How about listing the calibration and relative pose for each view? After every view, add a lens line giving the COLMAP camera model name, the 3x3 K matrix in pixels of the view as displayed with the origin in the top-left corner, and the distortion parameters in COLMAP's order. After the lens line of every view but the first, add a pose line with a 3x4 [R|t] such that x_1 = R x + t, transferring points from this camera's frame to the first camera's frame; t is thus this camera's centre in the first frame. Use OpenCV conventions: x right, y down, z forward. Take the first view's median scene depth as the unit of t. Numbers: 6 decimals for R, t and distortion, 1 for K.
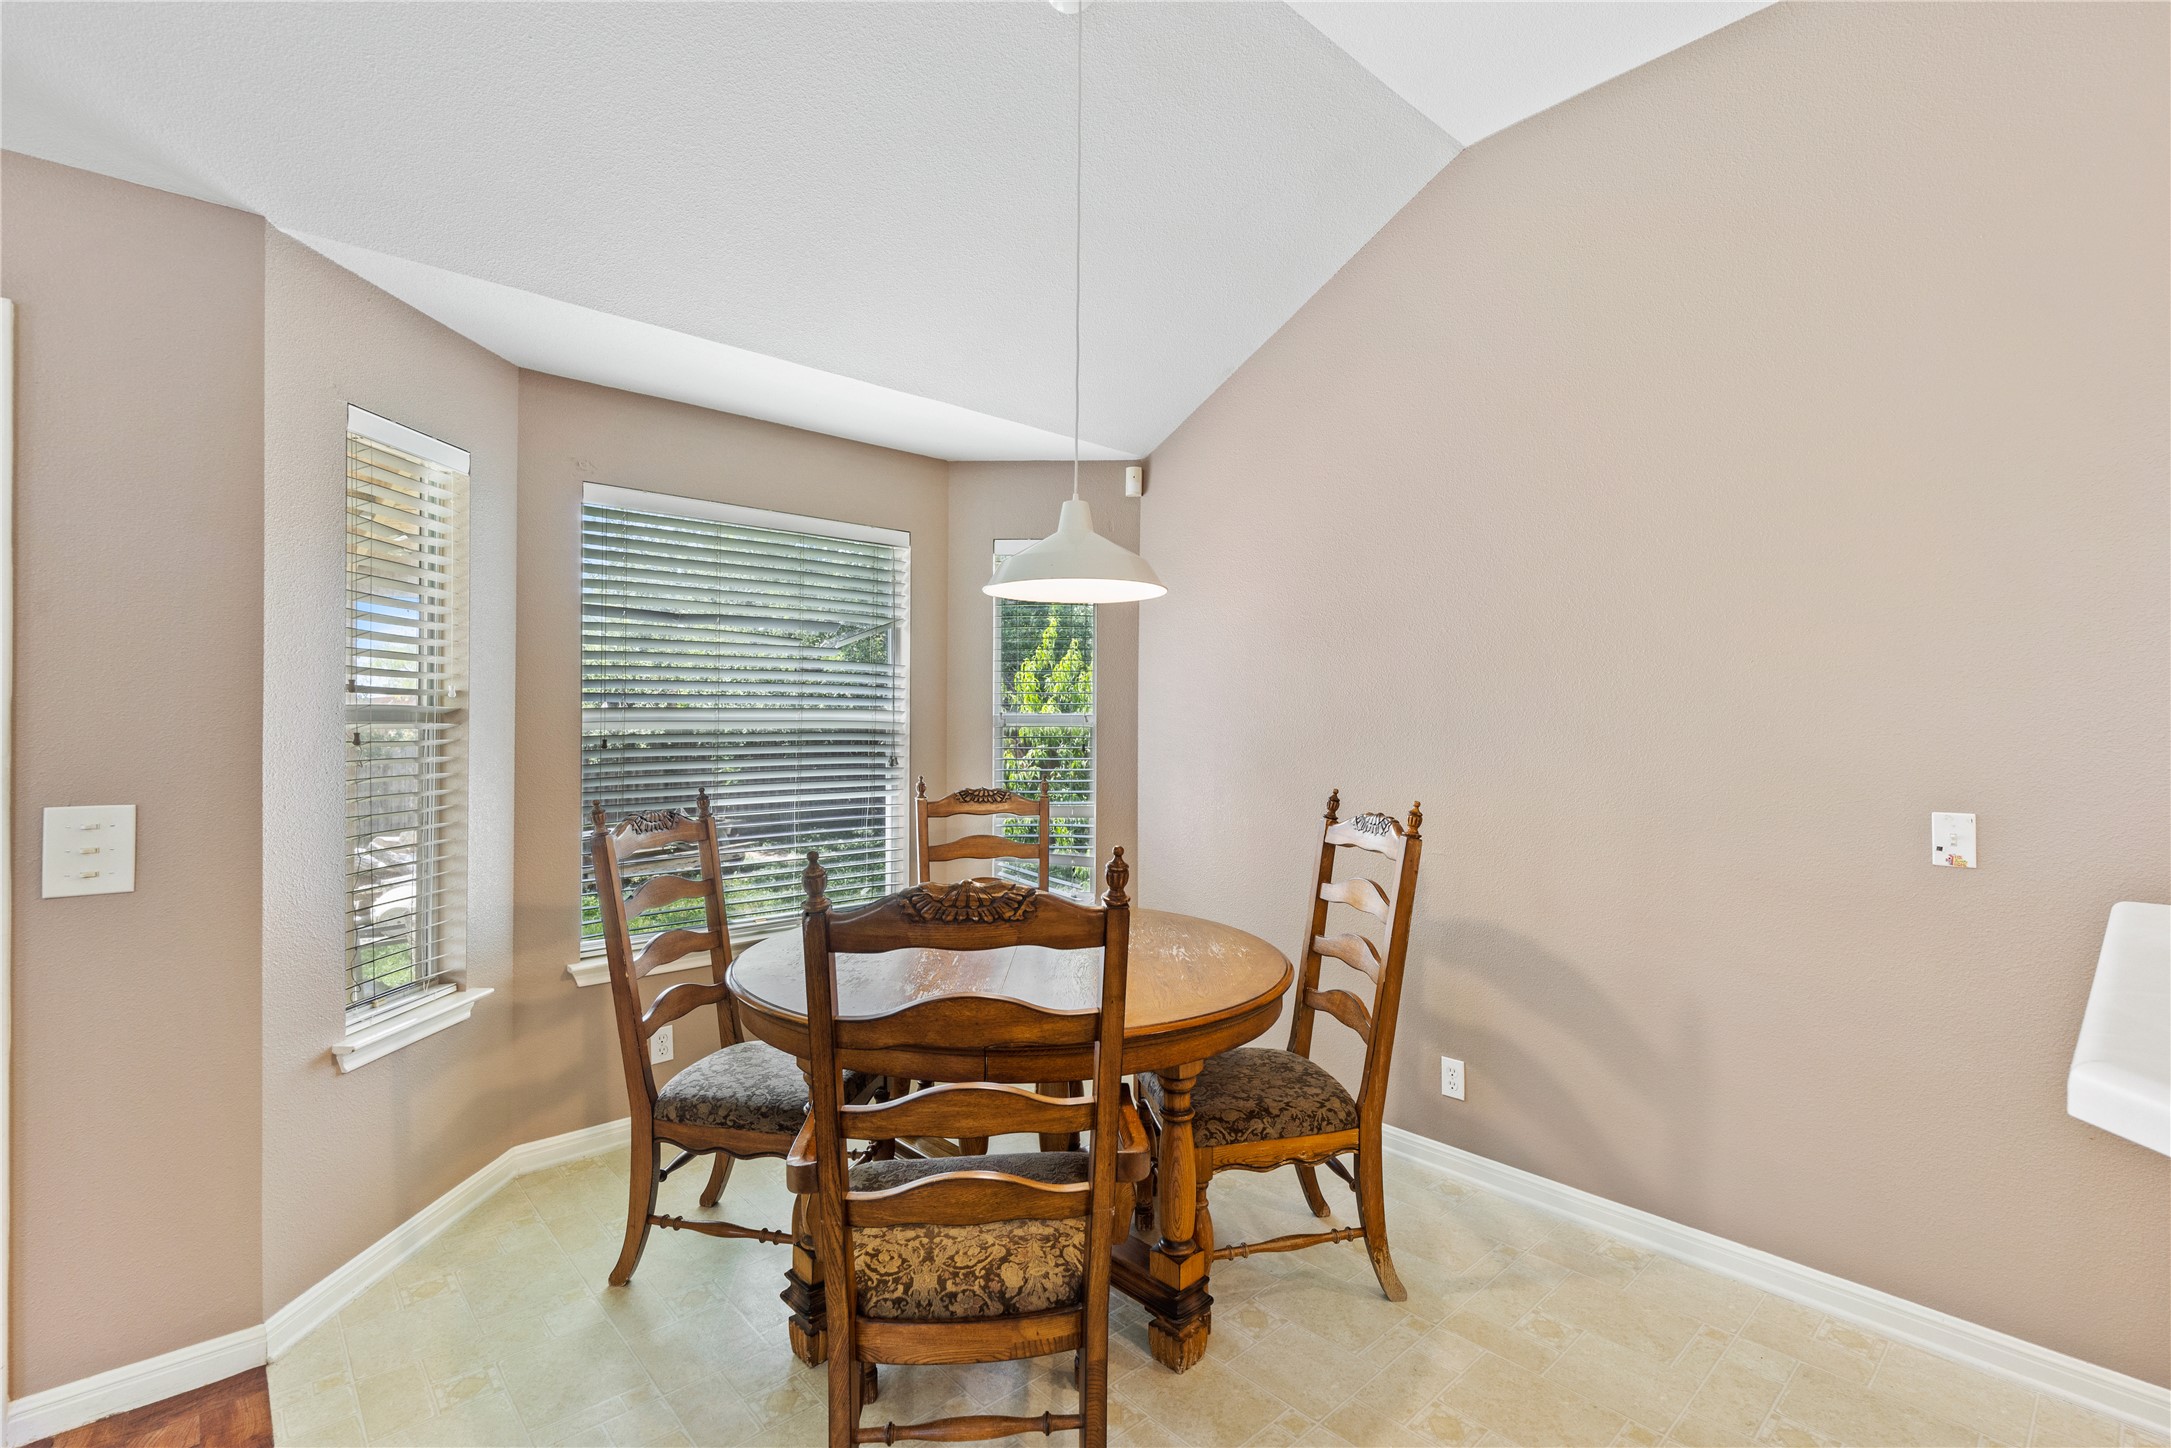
lens RADIAL K [[968.2, 0, 1078.2], [0, 968.2, 723.1], [0, 0, 1]] dist [0.008457, -0.000752]
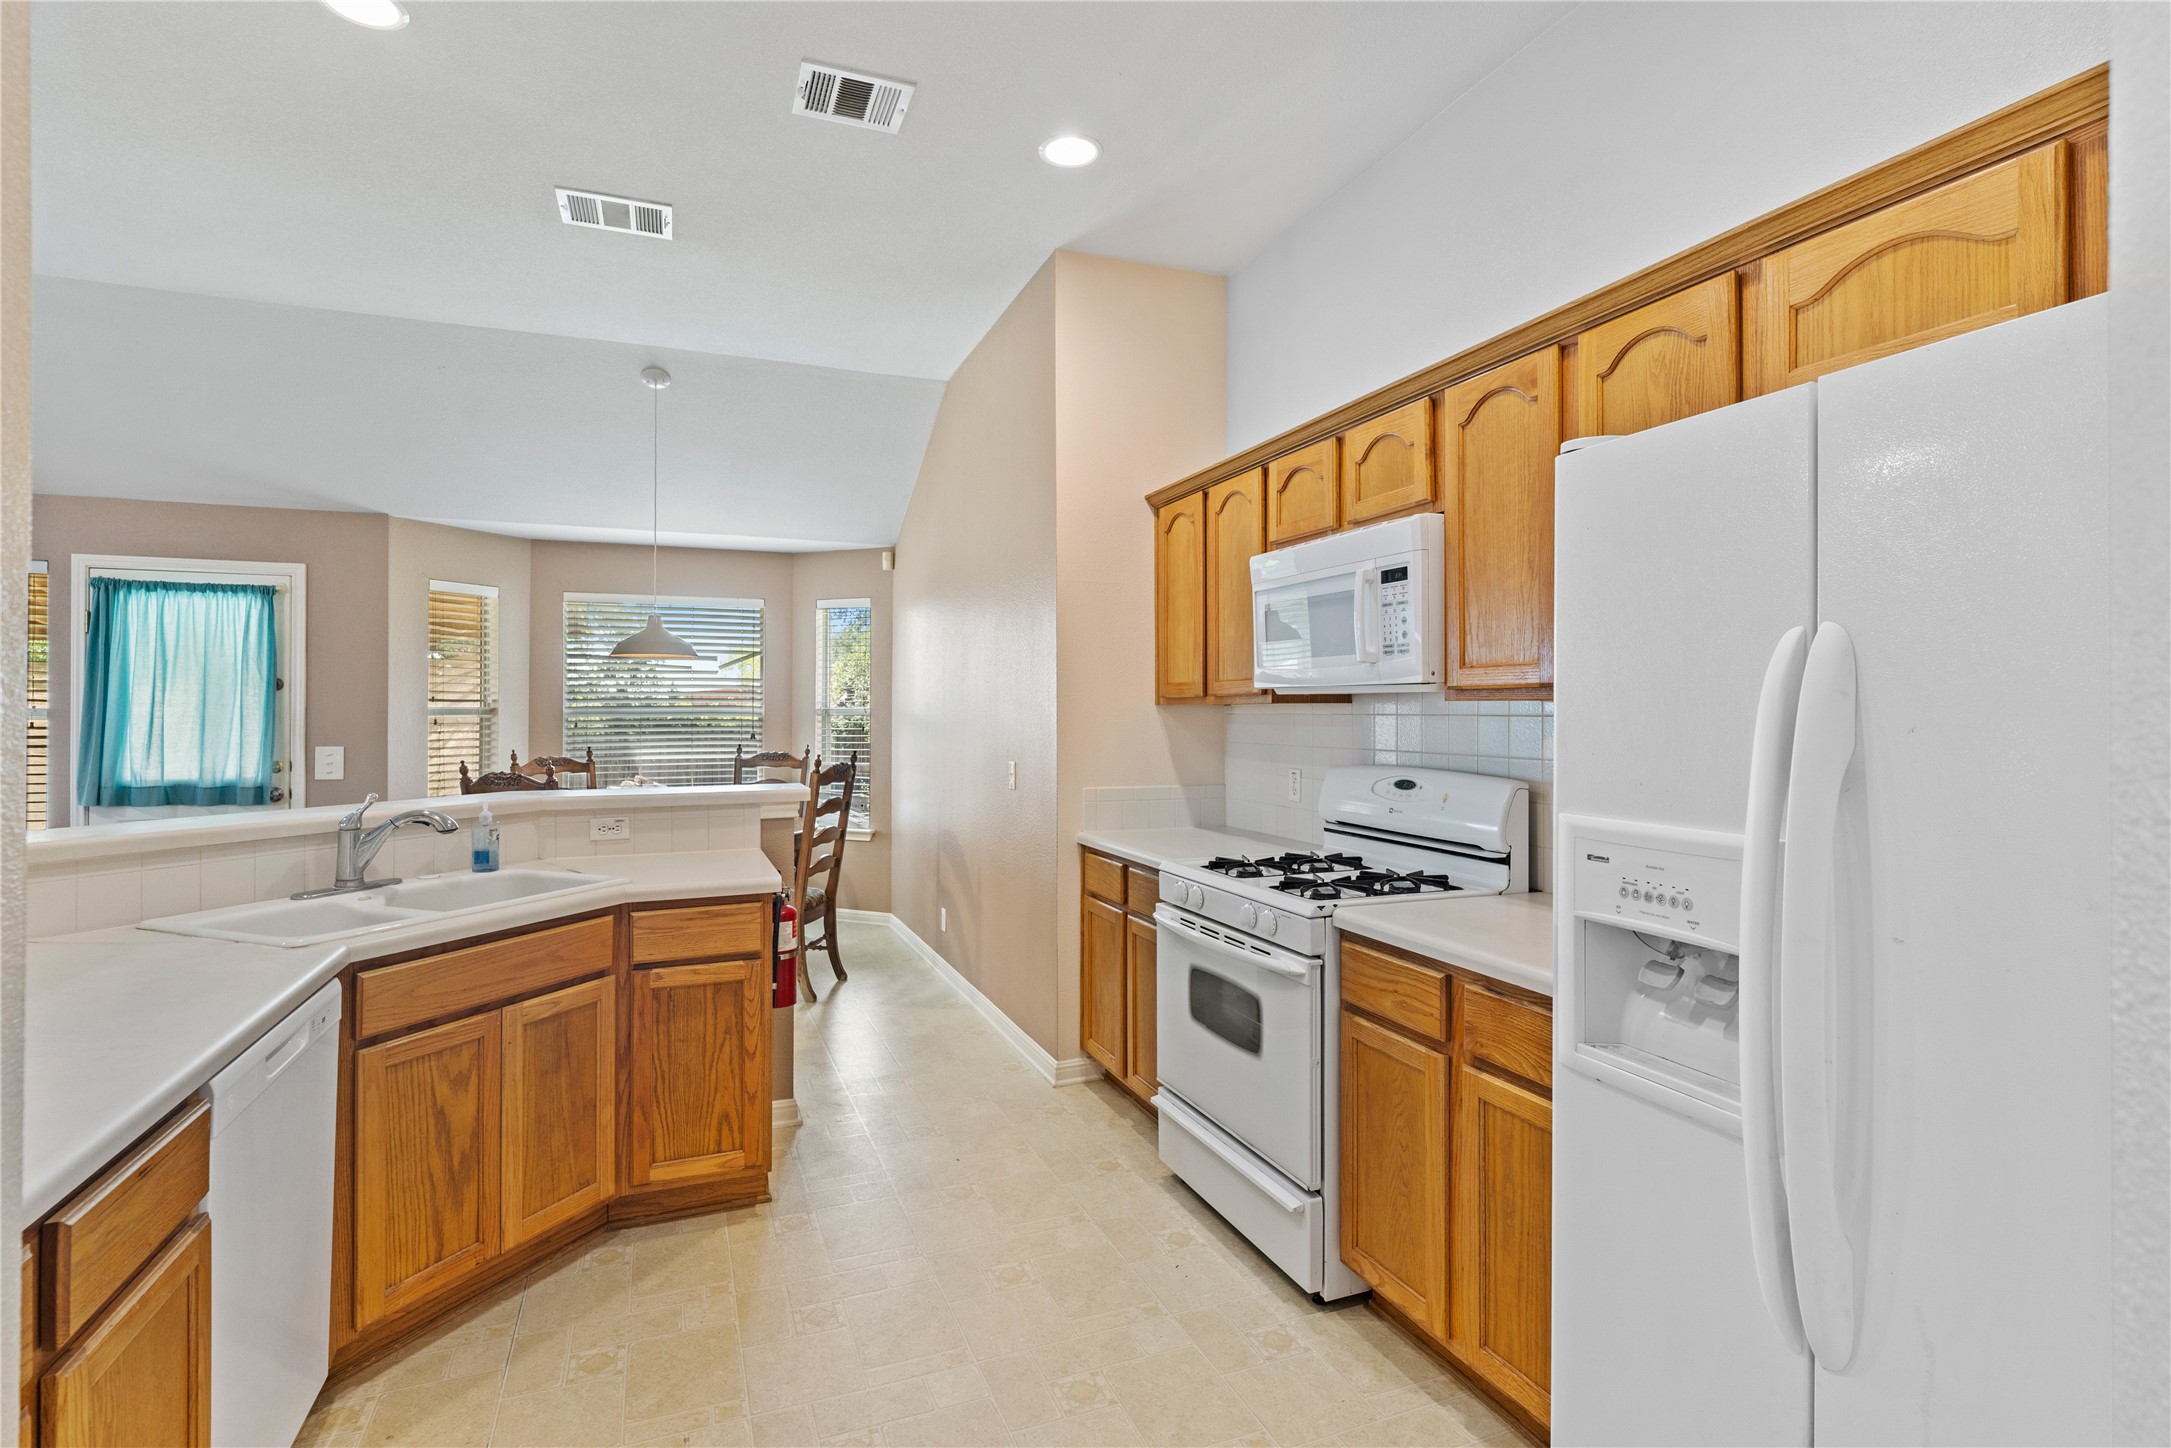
lens RADIAL K [[1021.3, 0, 1092.2], [0, 1021.3, 711.5], [0, 0, 1]] dist [-0.001013, -0.000440]
pose [[0.939838, -0.002331, -0.341612, 1.464339], [0.002830, 0.999996, 0.000961, -0.006513], [0.341608, -0.001869, 0.939841, -0.705973]]
